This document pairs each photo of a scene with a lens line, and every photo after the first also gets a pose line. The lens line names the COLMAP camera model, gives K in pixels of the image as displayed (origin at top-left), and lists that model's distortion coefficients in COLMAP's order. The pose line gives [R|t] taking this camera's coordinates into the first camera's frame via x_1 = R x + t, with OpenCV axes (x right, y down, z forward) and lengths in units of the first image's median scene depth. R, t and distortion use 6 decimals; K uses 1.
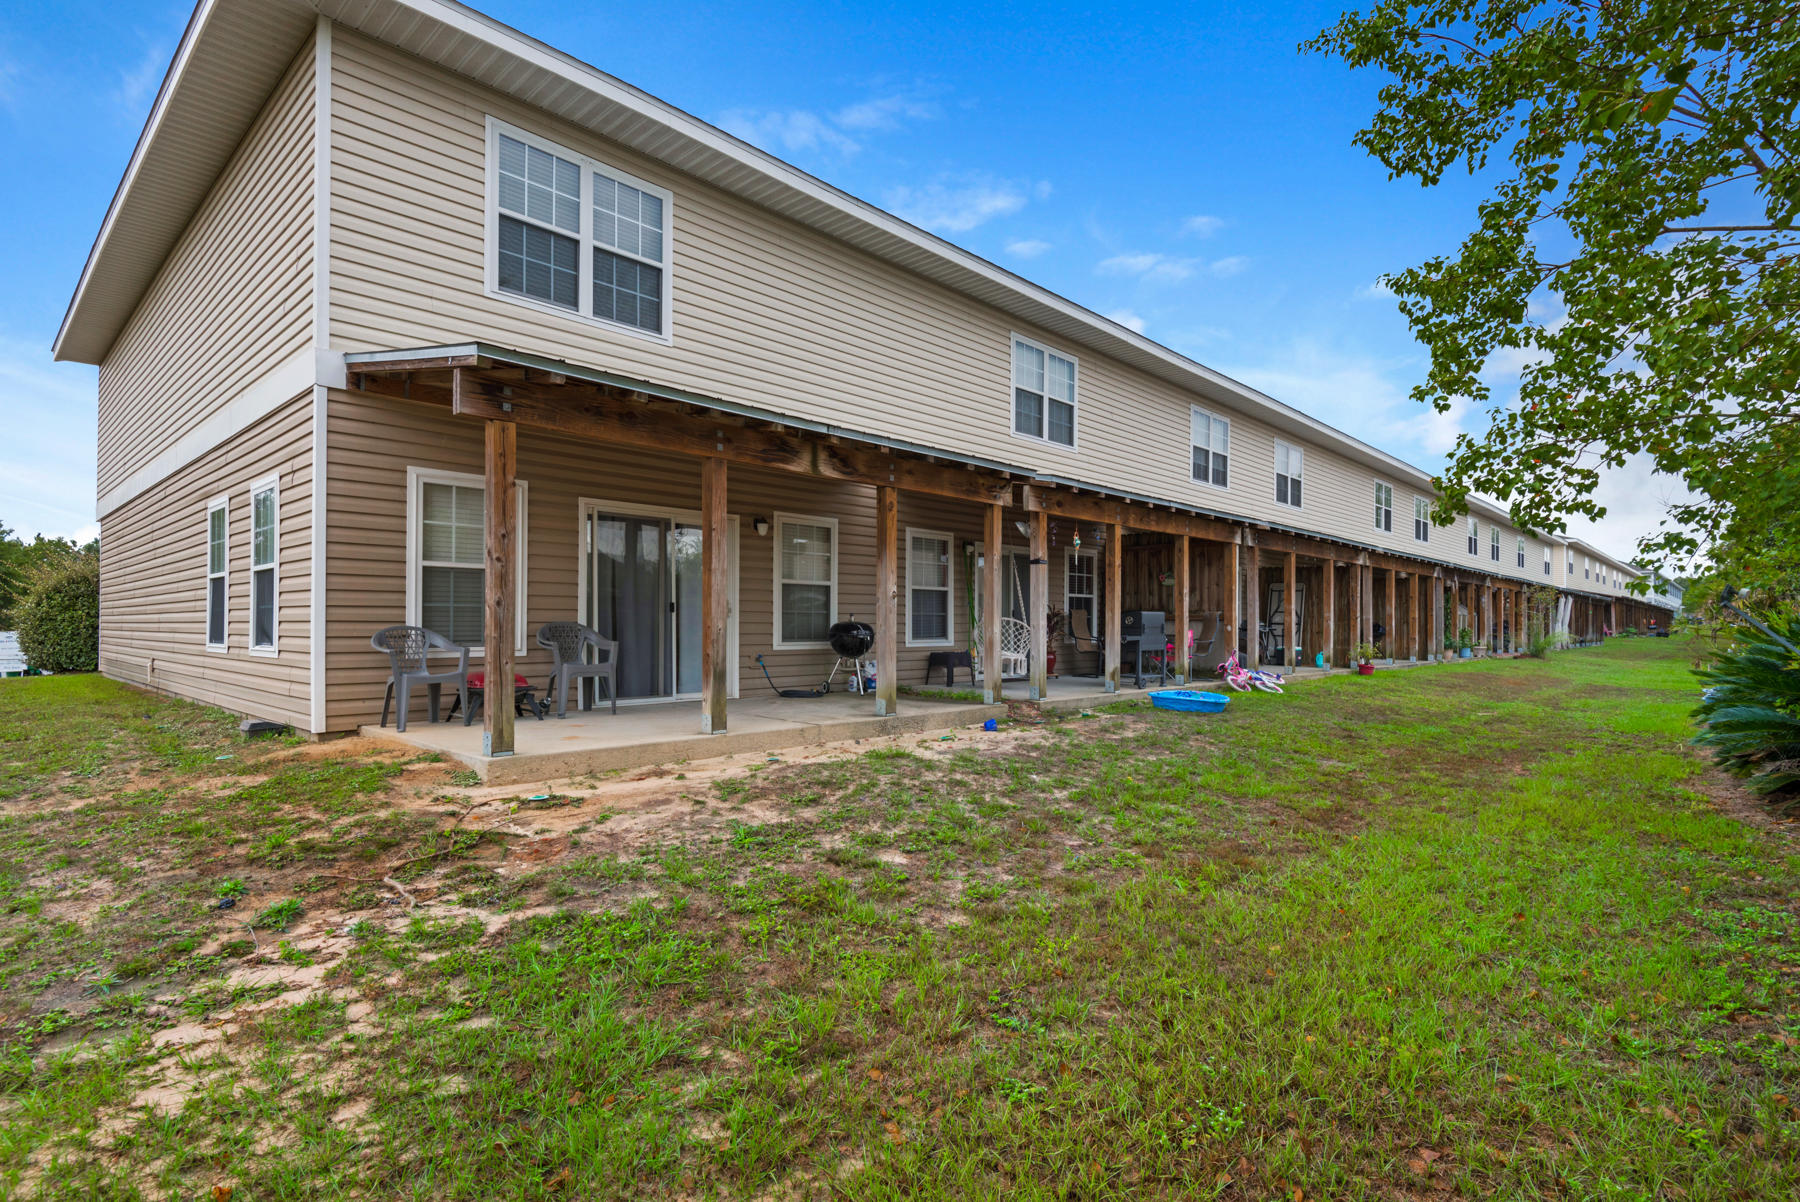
lens RADIAL K [[872.5, 0, 959.5], [0, 872.5, 619.5], [0, 0, 1]] dist [0.000180, -0.000029]
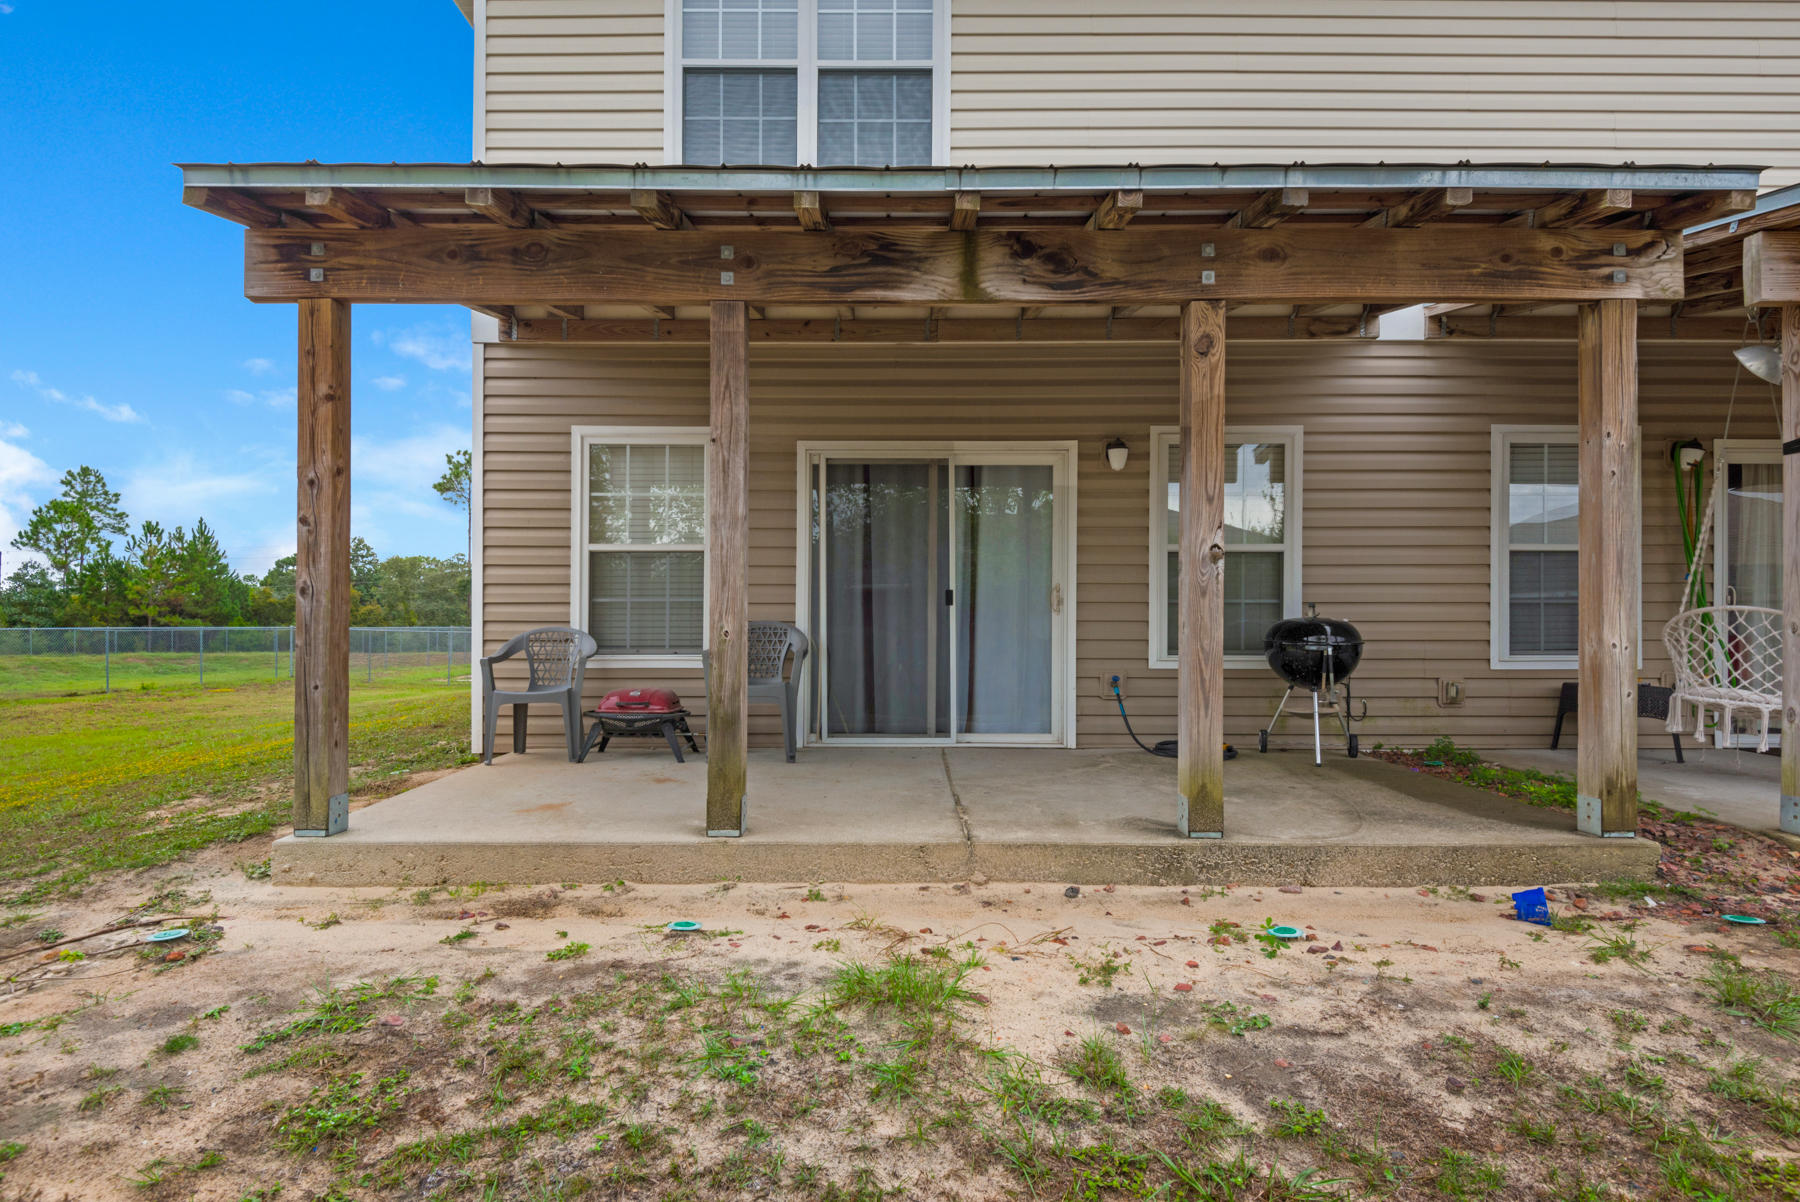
lens RADIAL K [[895.4, 0, 884.5], [0, 895.4, 626.1], [0, 0, 1]] dist [0.036316, -0.035944]
pose [[0.644801, -0.000921, -0.764350, 0.155060], [0.006498, 0.999970, 0.004277, 0.004371], [0.764323, -0.007725, 0.644787, 0.592574]]
